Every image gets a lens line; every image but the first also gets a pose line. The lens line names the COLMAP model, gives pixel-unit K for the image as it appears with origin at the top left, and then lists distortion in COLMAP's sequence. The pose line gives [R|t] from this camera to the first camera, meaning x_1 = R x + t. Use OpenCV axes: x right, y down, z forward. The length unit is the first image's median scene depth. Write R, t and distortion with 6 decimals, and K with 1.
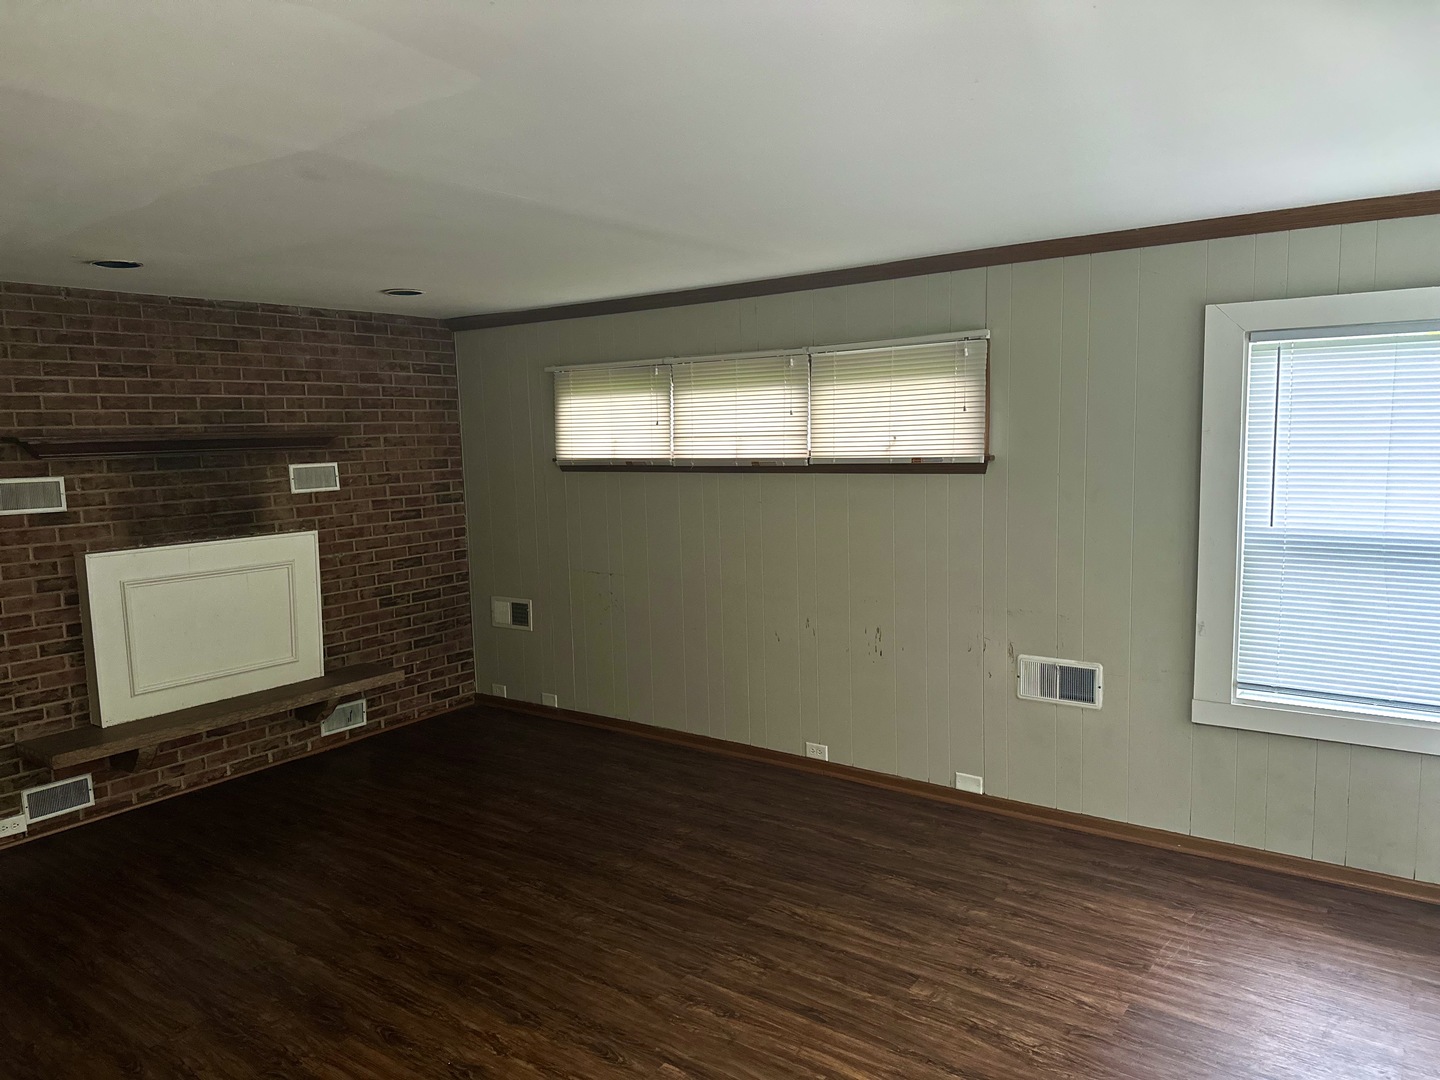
lens RADIAL K [[1023.7, 0, 703.3], [0, 1023.7, 545.5], [0, 0, 1]] dist [0.173333, -0.171856]
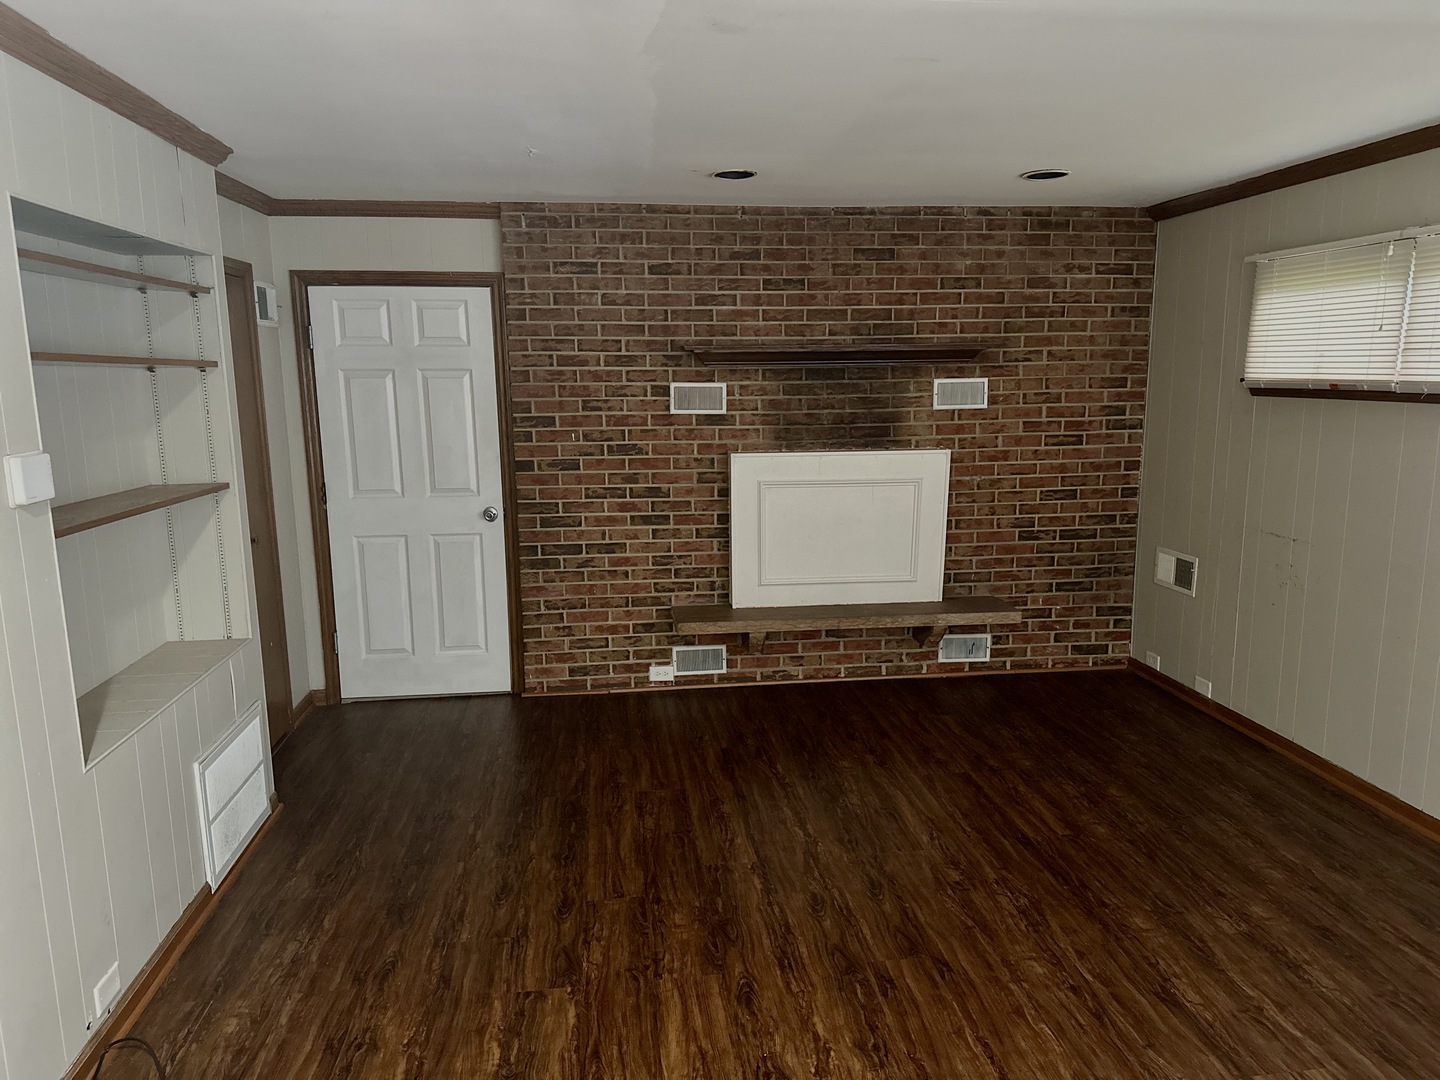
lens RADIAL K [[1023.7, 0, 703.3], [0, 1023.7, 545.5], [0, 0, 1]] dist [0.173333, -0.171856]
pose [[0.714105, 0.147867, -0.684244, 0.135556], [-0.097943, 0.988927, 0.111492, -0.011878], [0.693153, -0.012600, 0.720680, 0.175773]]
